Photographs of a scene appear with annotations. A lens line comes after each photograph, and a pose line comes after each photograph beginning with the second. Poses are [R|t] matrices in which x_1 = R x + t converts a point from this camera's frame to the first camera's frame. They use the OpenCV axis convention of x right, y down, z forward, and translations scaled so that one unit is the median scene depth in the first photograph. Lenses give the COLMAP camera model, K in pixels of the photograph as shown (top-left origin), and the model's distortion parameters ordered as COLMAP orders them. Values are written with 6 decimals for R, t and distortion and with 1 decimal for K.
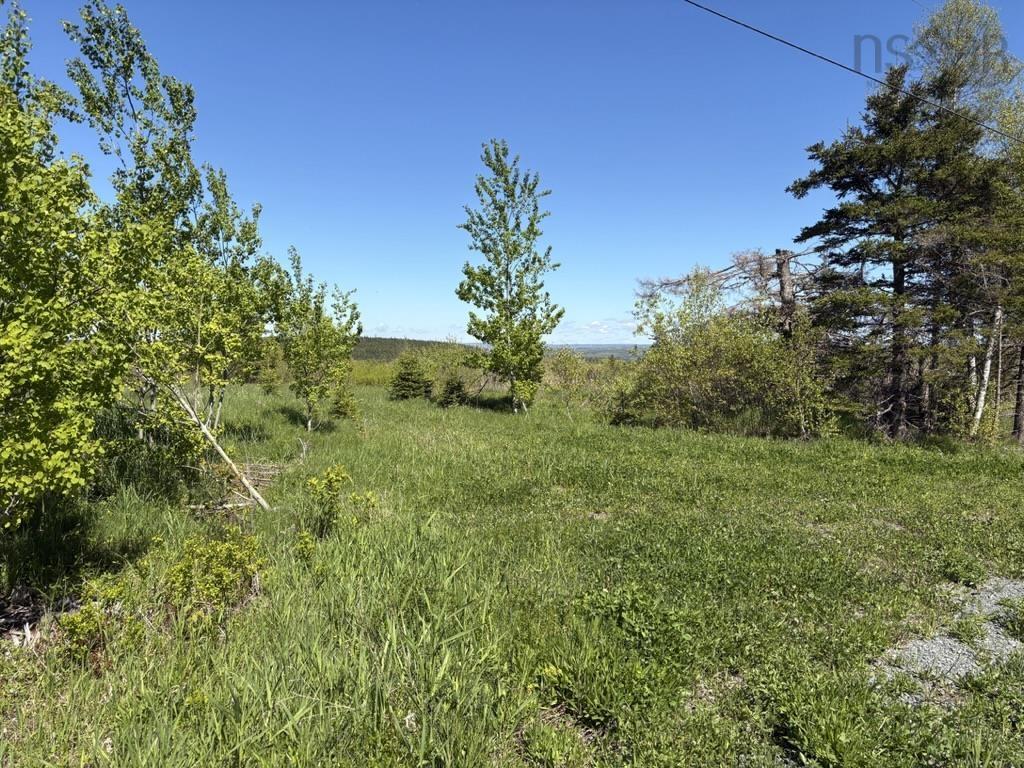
lens RADIAL K [[775.9, 0, 512.2], [0, 775.9, 383.9], [0, 0, 1]] dist [0.004346, 0.001235]
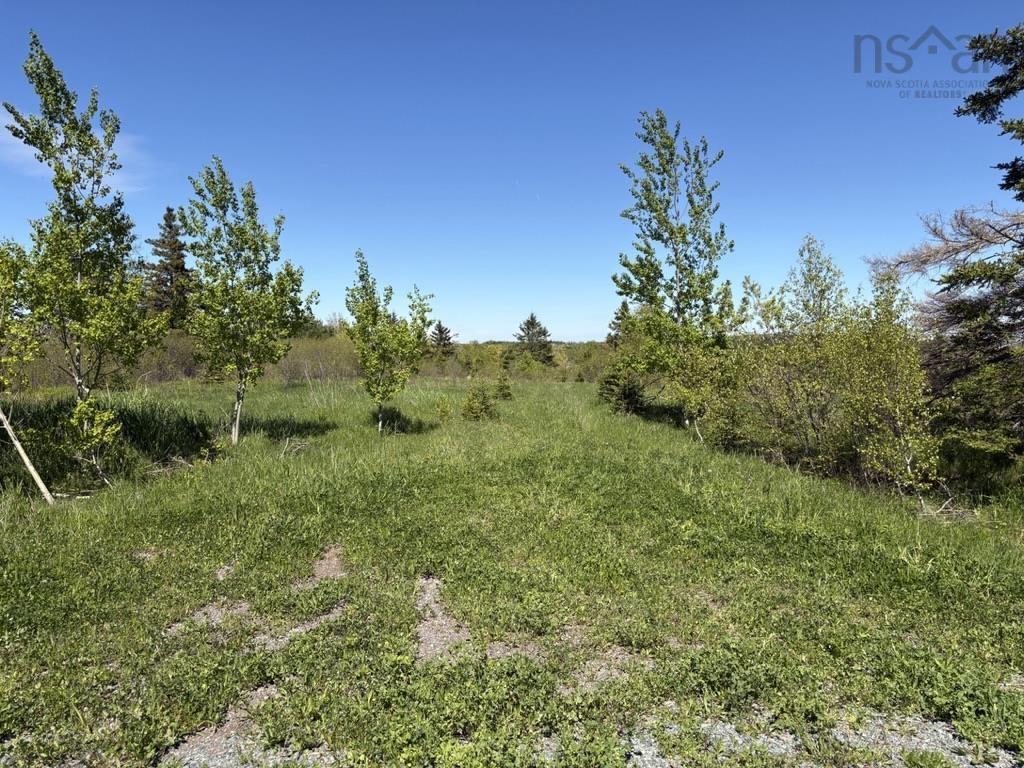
lens RADIAL K [[775.9, 0, 512.0], [0, 775.9, 385.1], [0, 0, 1]] dist [0.004346, 0.001235]
pose [[0.874427, -0.003265, -0.485147, 0.275215], [0.002469, 0.999994, -0.002279, 0.004209], [0.485151, 0.000795, 0.874430, 0.136173]]
